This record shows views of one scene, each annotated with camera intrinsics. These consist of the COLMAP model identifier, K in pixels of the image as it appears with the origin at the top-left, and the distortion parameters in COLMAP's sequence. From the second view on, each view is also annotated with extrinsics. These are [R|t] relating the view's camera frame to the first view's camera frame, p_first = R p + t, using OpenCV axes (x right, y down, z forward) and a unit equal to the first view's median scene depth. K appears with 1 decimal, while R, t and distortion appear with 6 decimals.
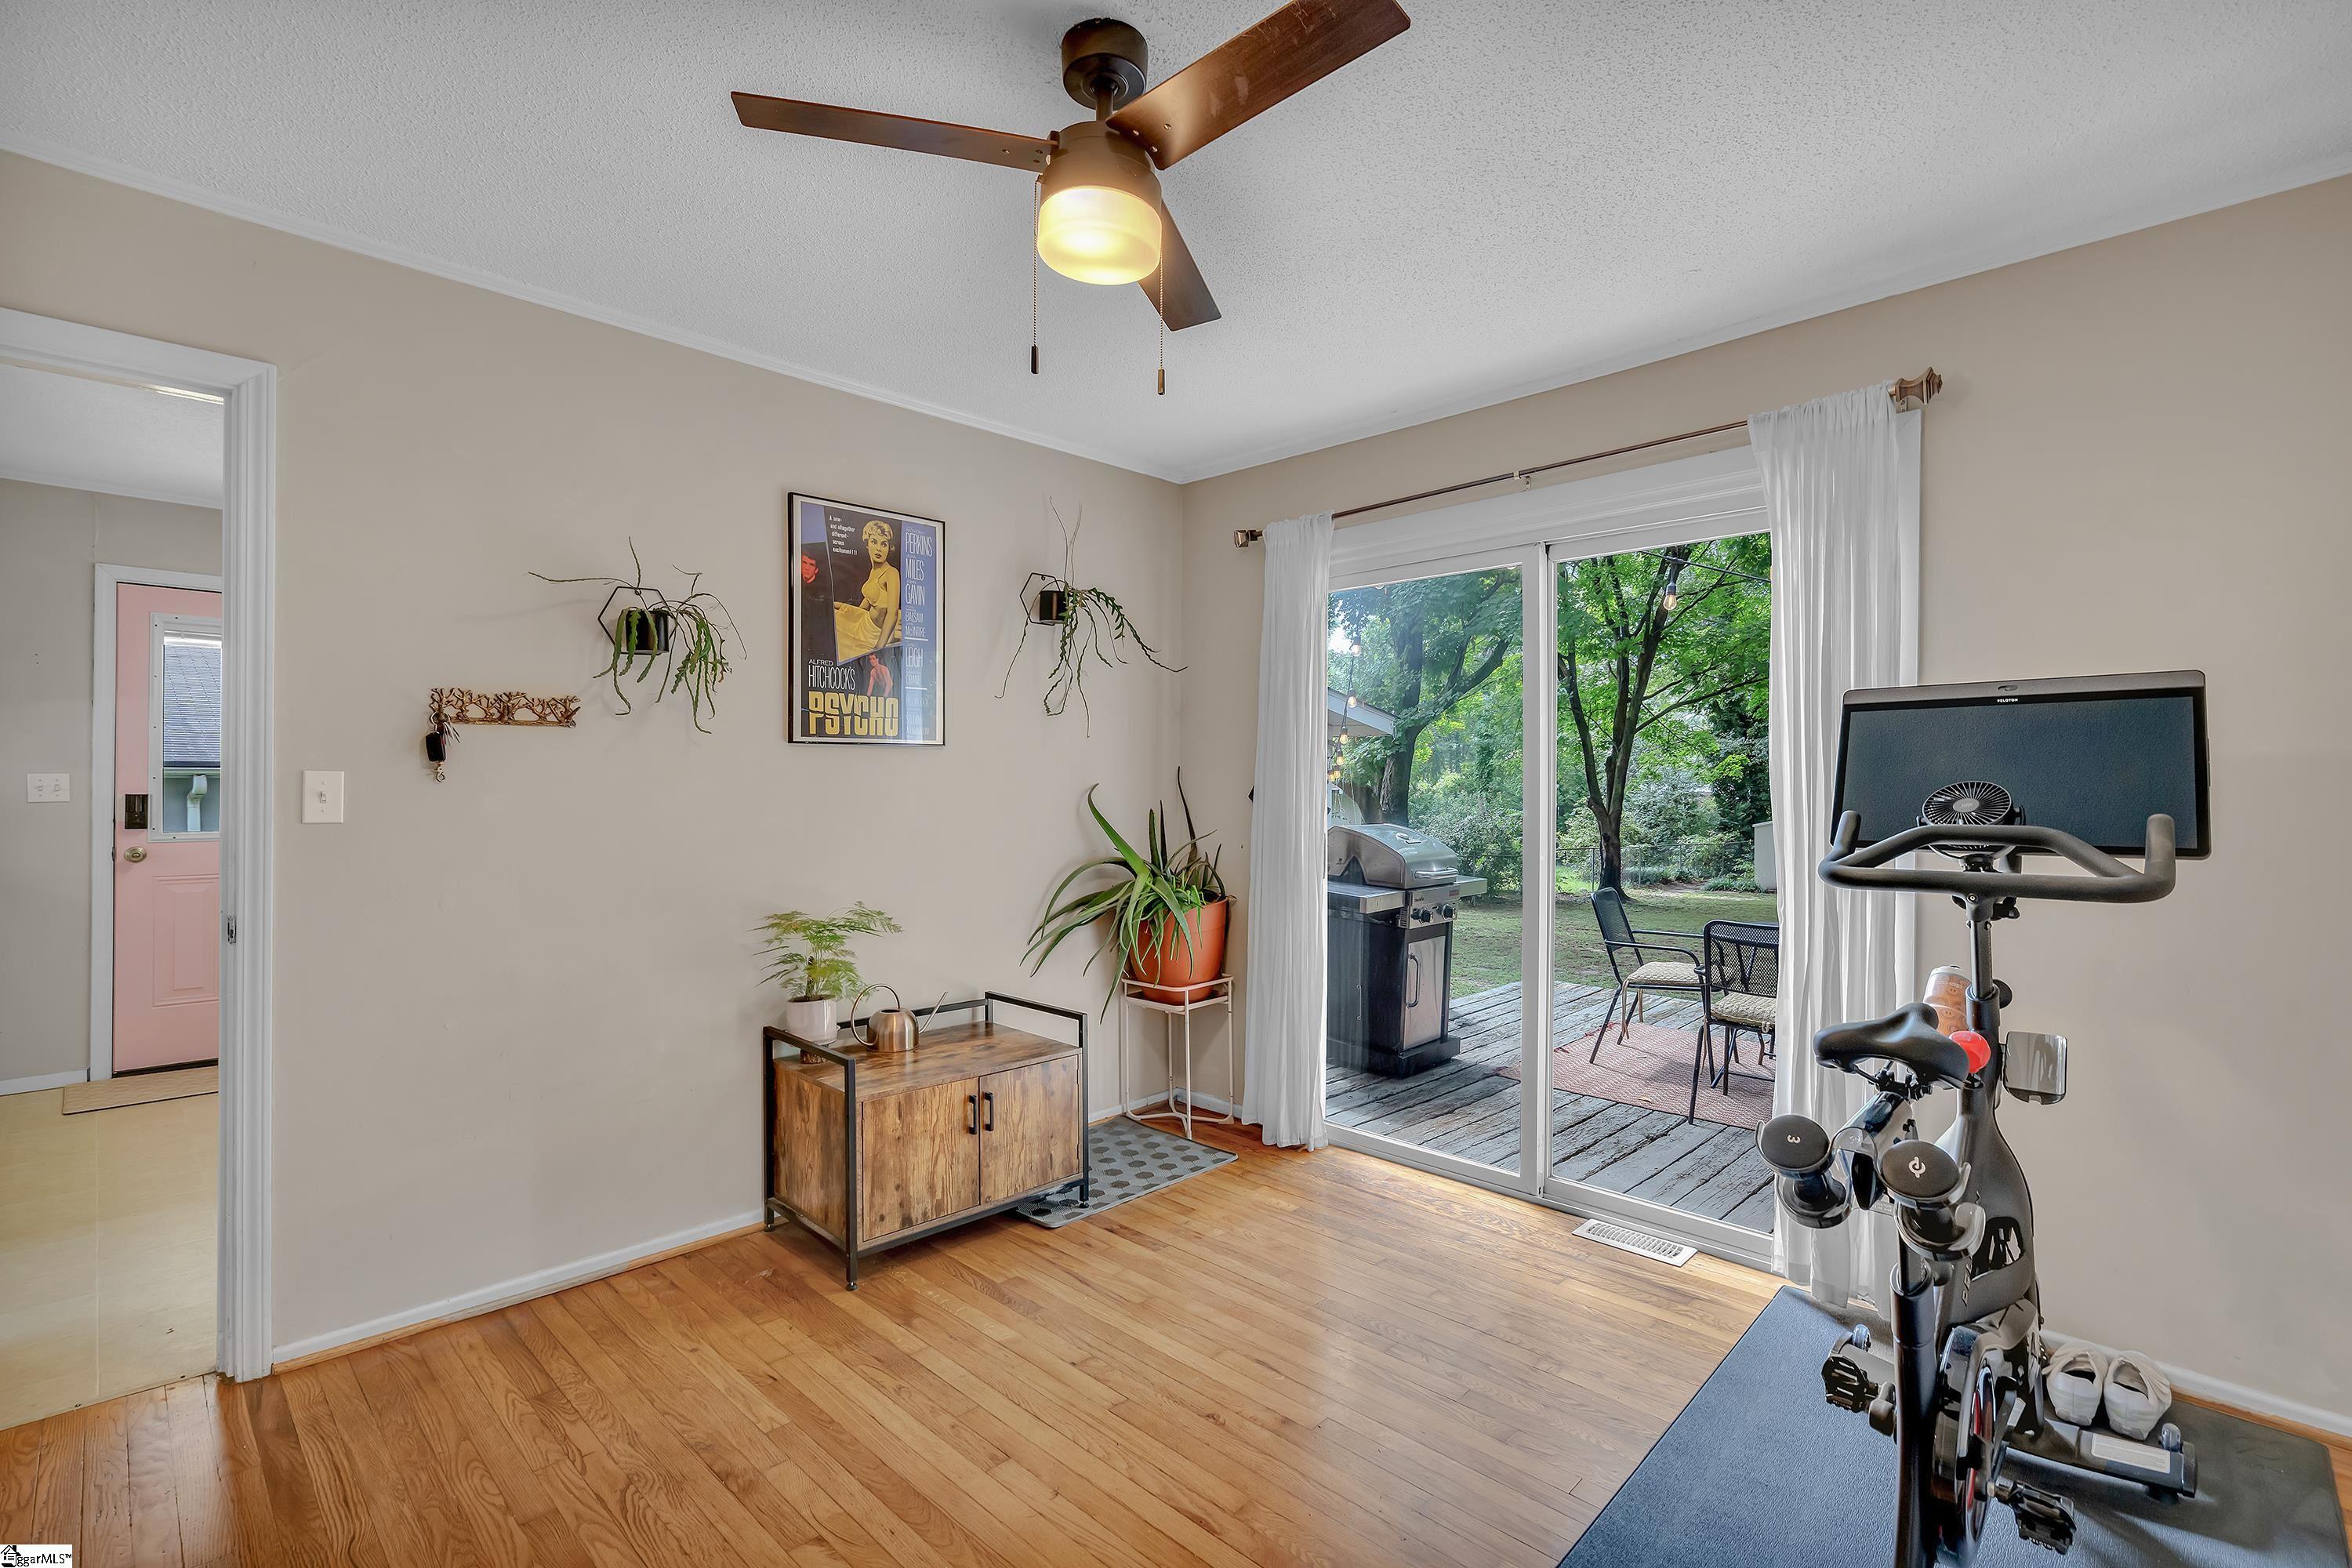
lens RADIAL K [[1067.9, 0, 1170.8], [0, 1067.9, 786.2], [0, 0, 1]] dist [-0.001039, 0.000767]
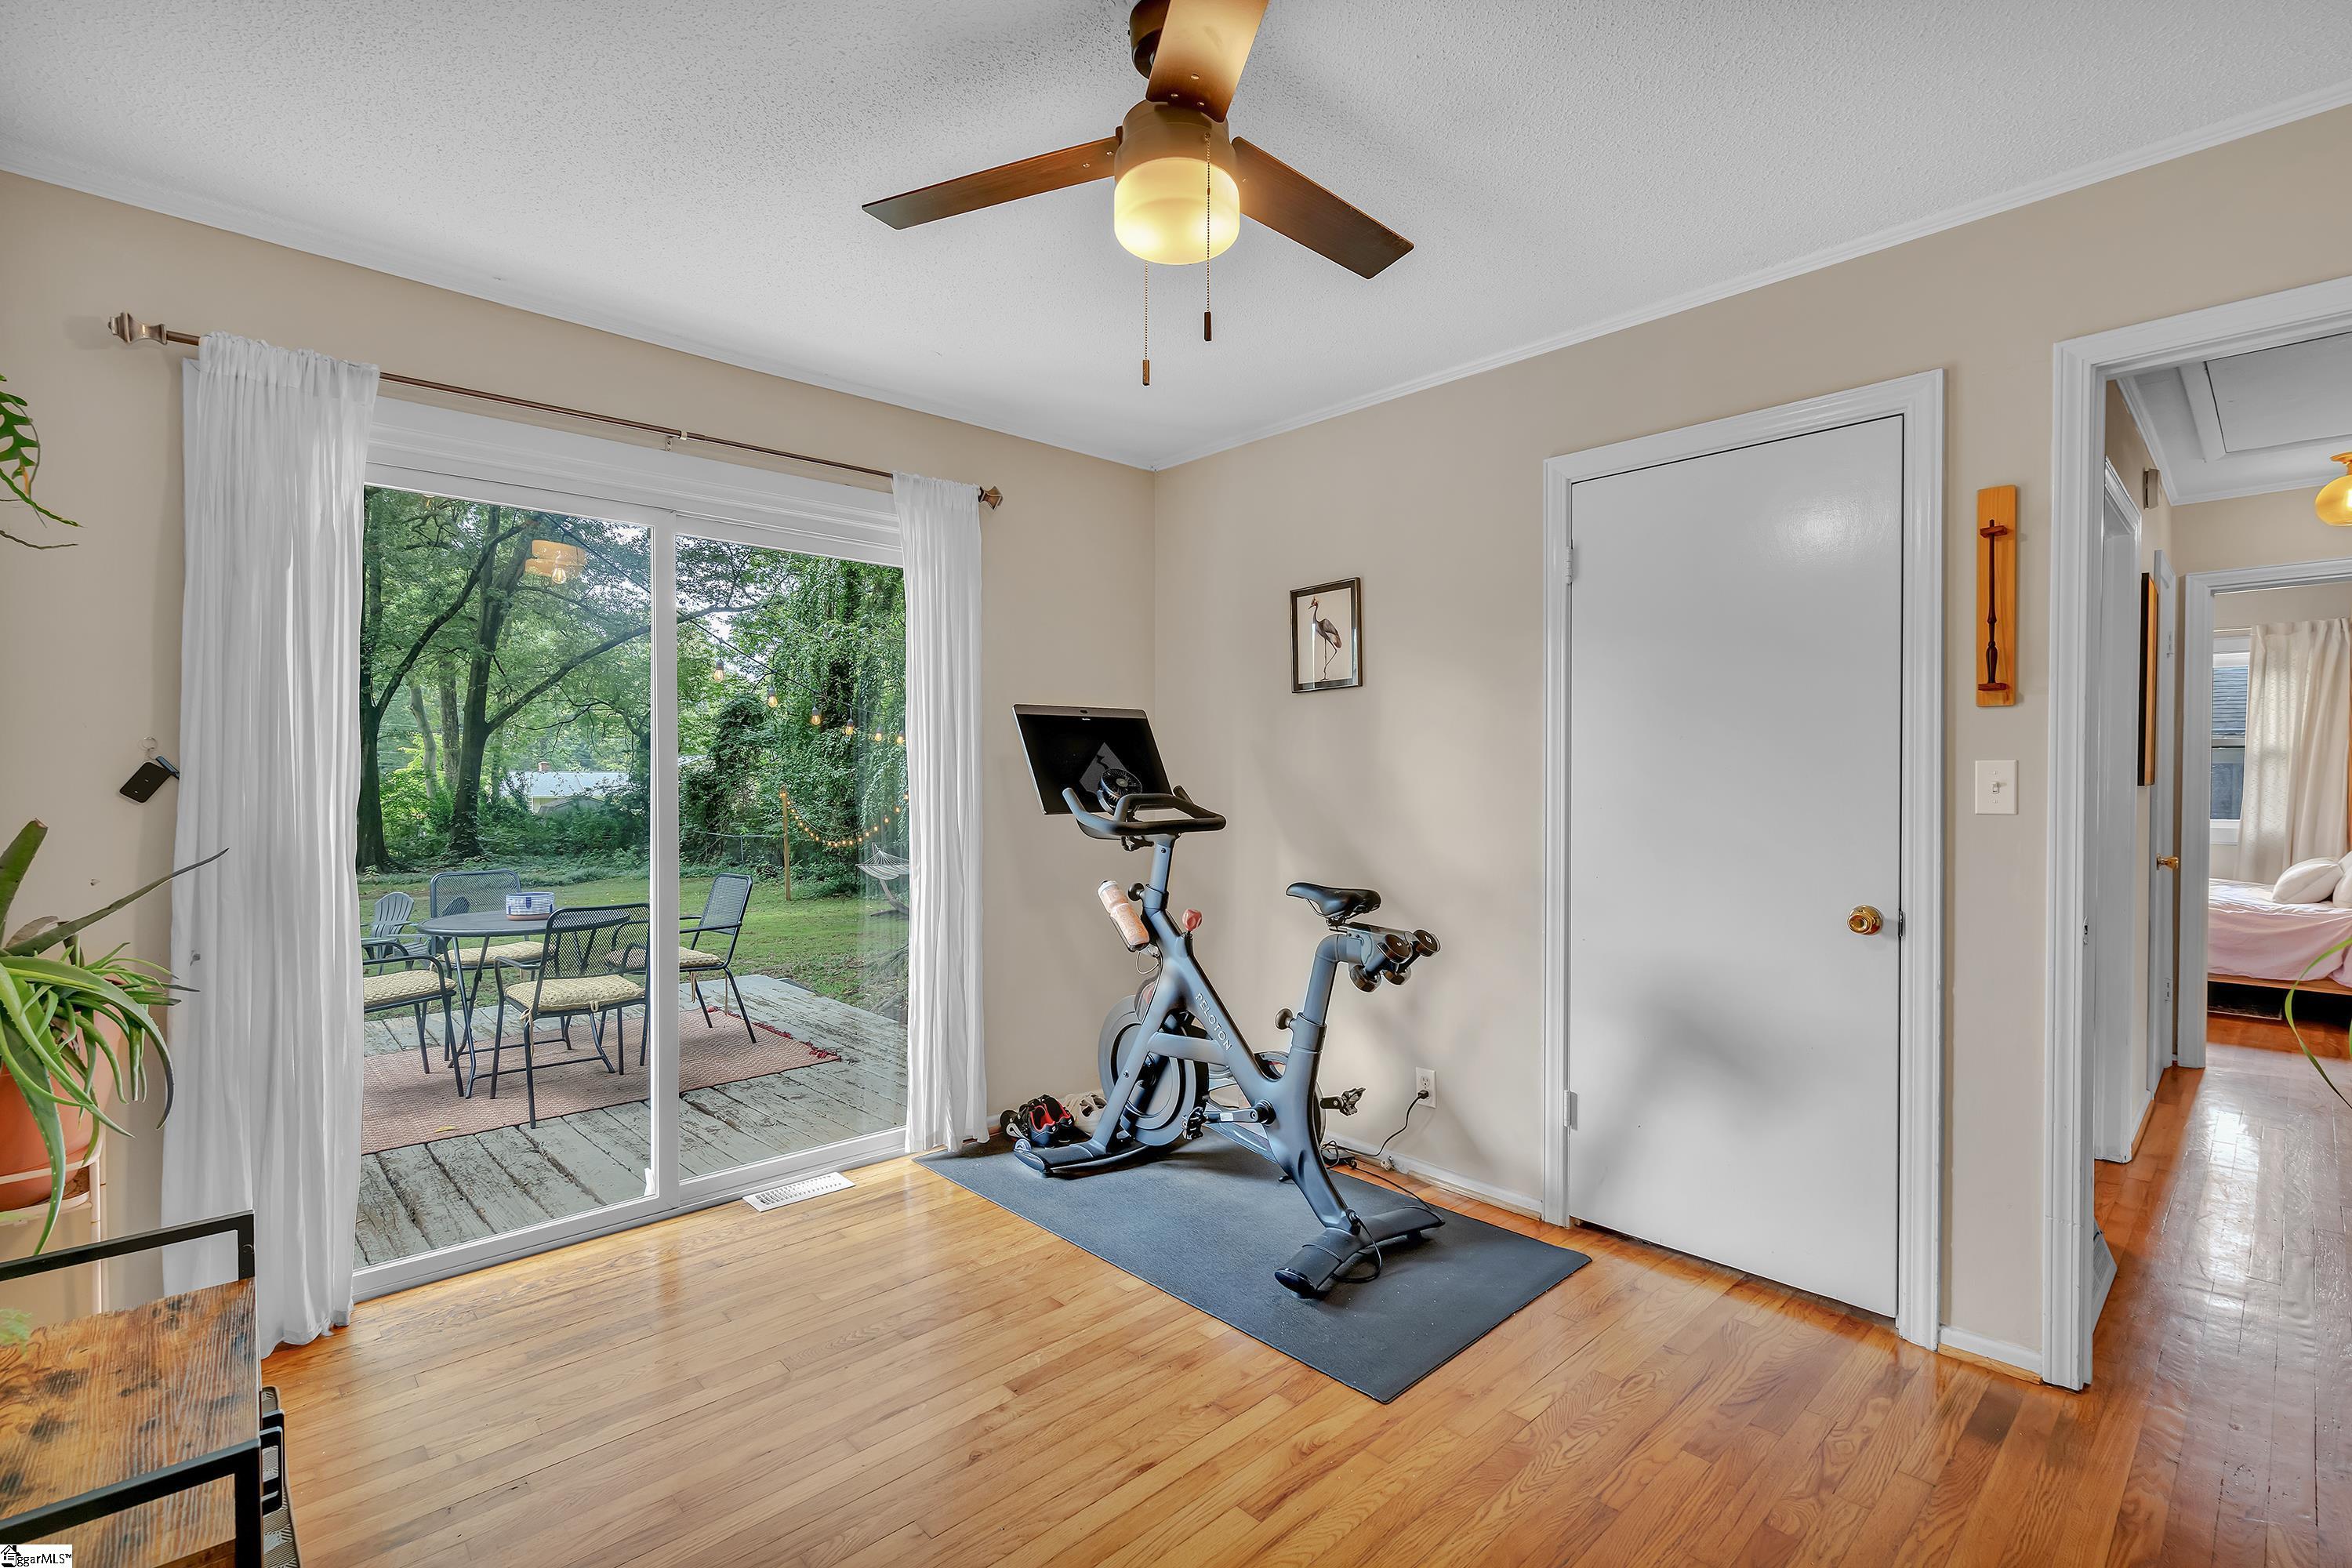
lens RADIAL K [[1067.9, 0, 1170.8], [0, 1067.9, 786.2], [0, 0, 1]] dist [-0.001039, 0.000767]
pose [[0.040400, -0.016862, 0.999041, -0.577917], [0.002859, 0.999855, 0.016760, -0.001749], [-0.999179, 0.002179, 0.040442, 0.531616]]
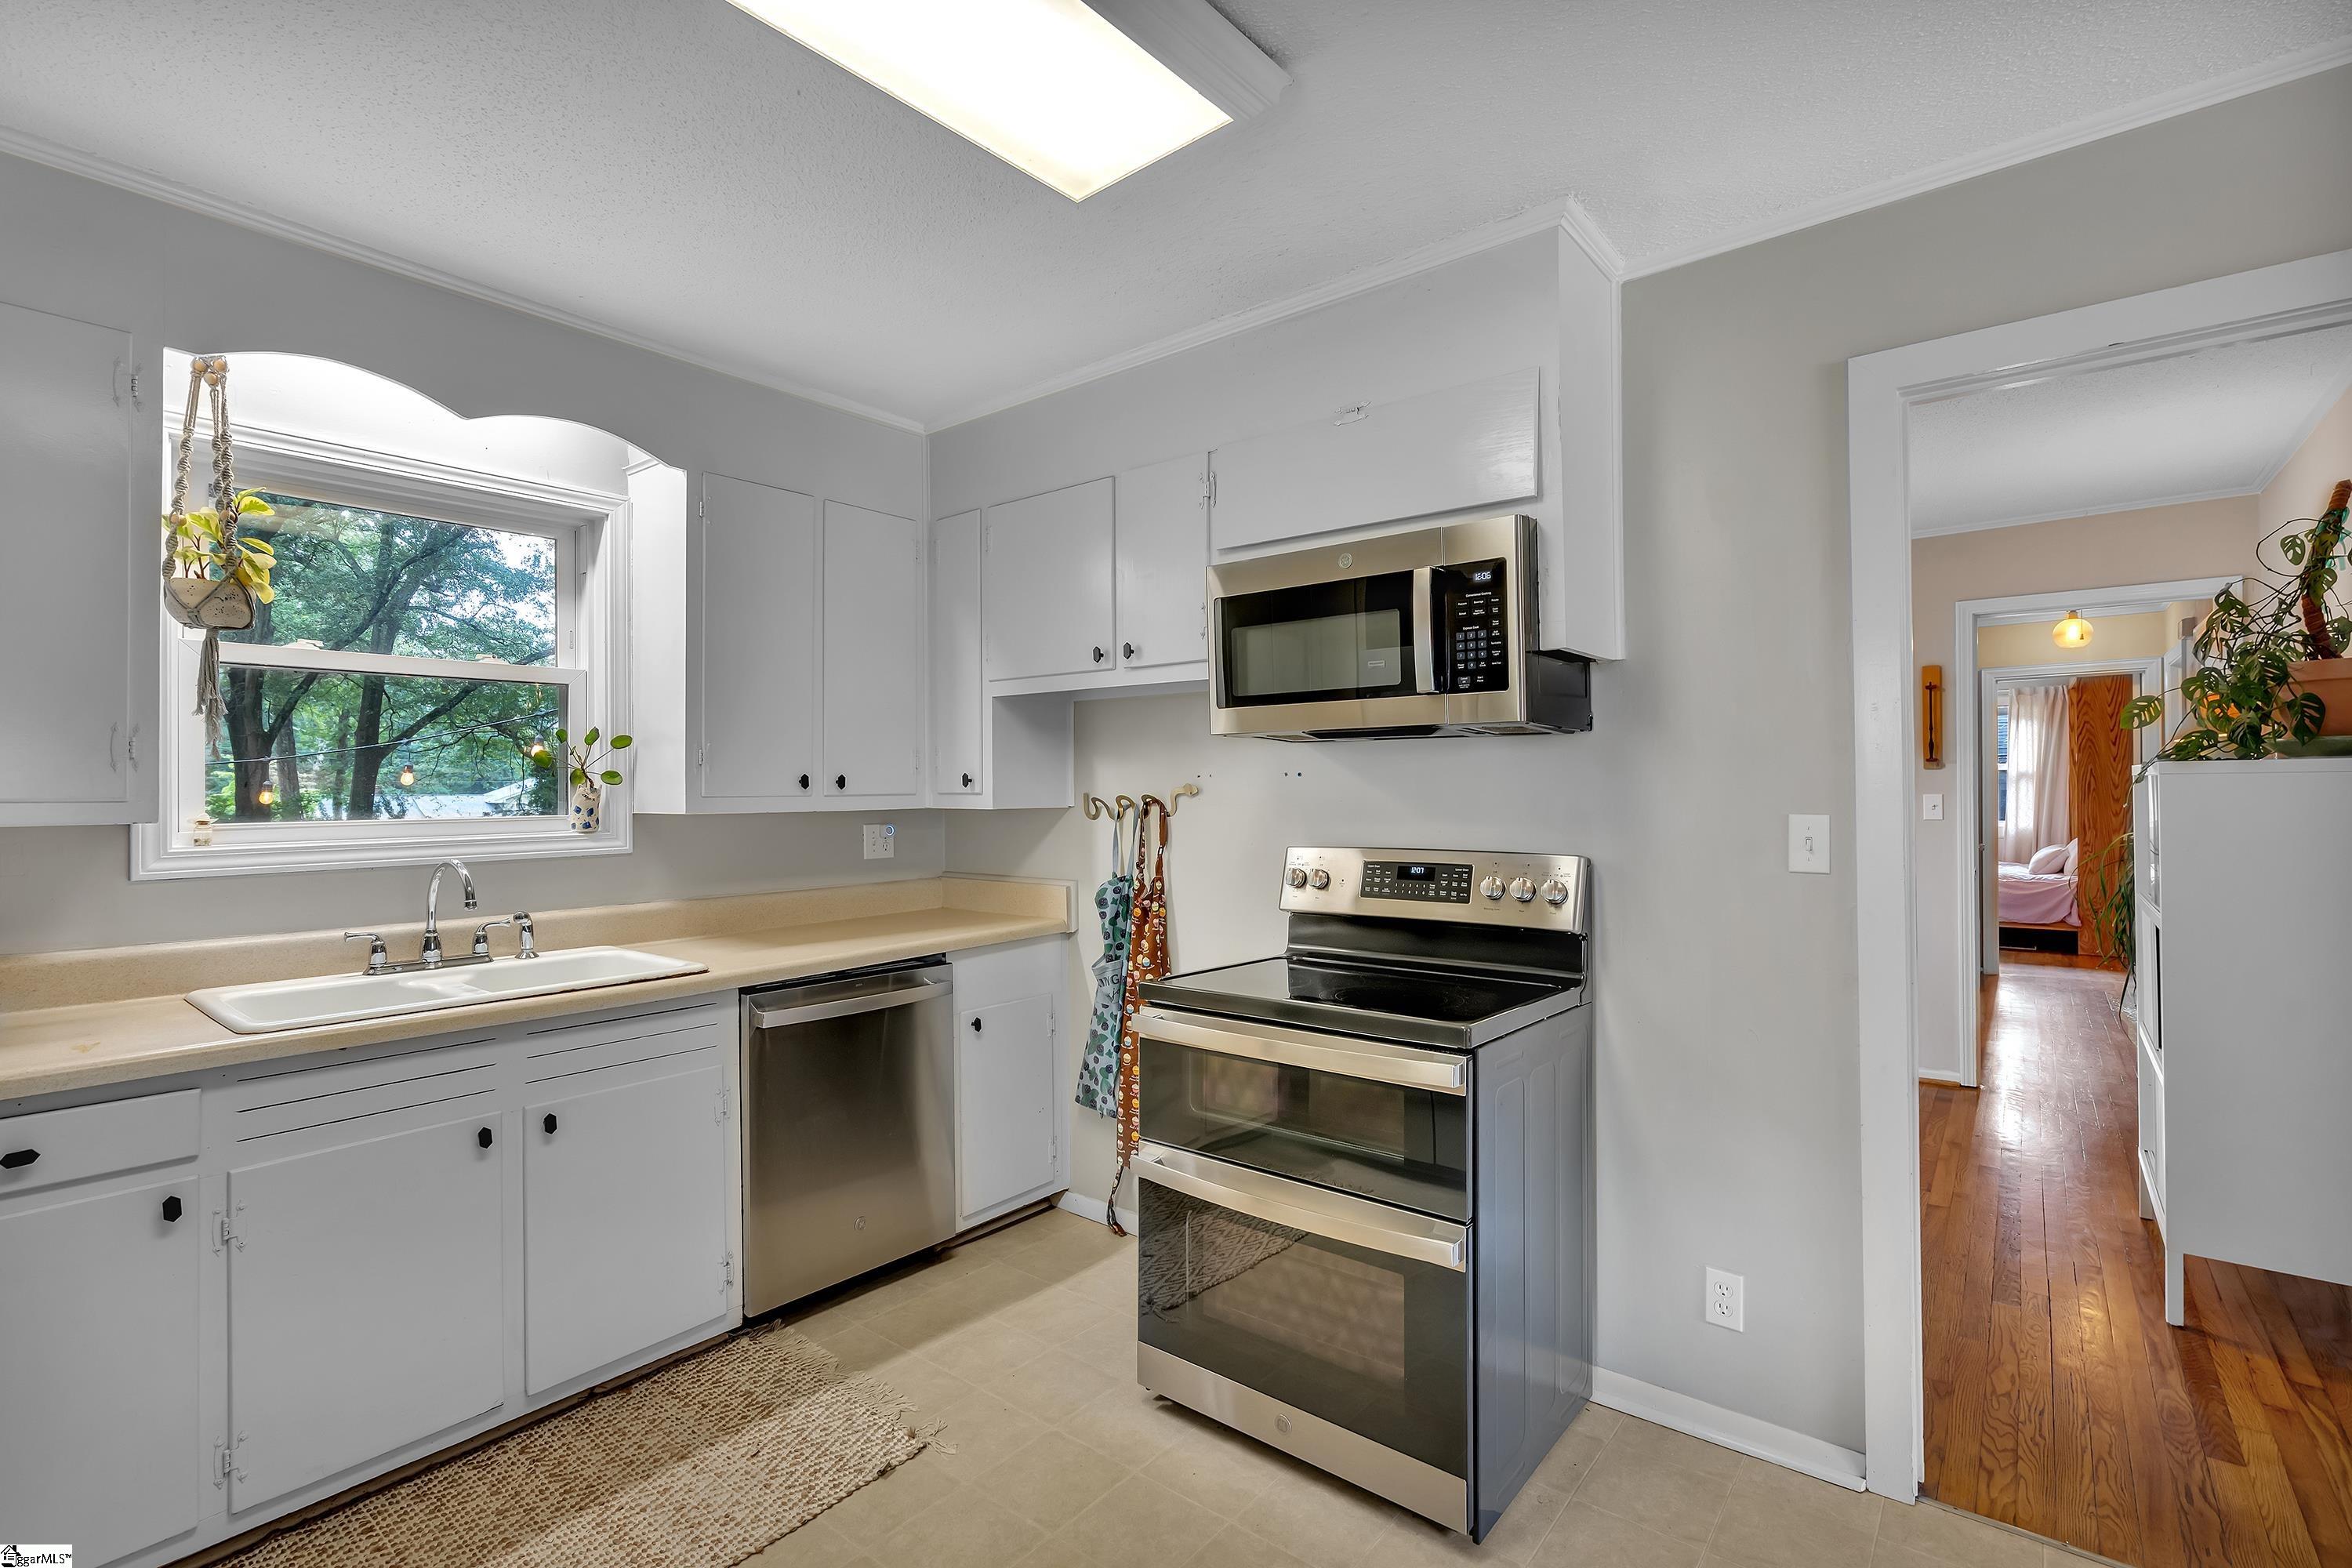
lens RADIAL K [[1083.2, 0, 1176.0], [0, 1083.2, 784.0], [0, 0, 1]] dist [-0.001688, -0.000053]
pose [[-0.107388, -0.000164, 0.994217, -0.627335], [0.012591, 0.999920, 0.001525, -0.004258], [-0.994137, 0.012682, -0.107377, 0.583536]]
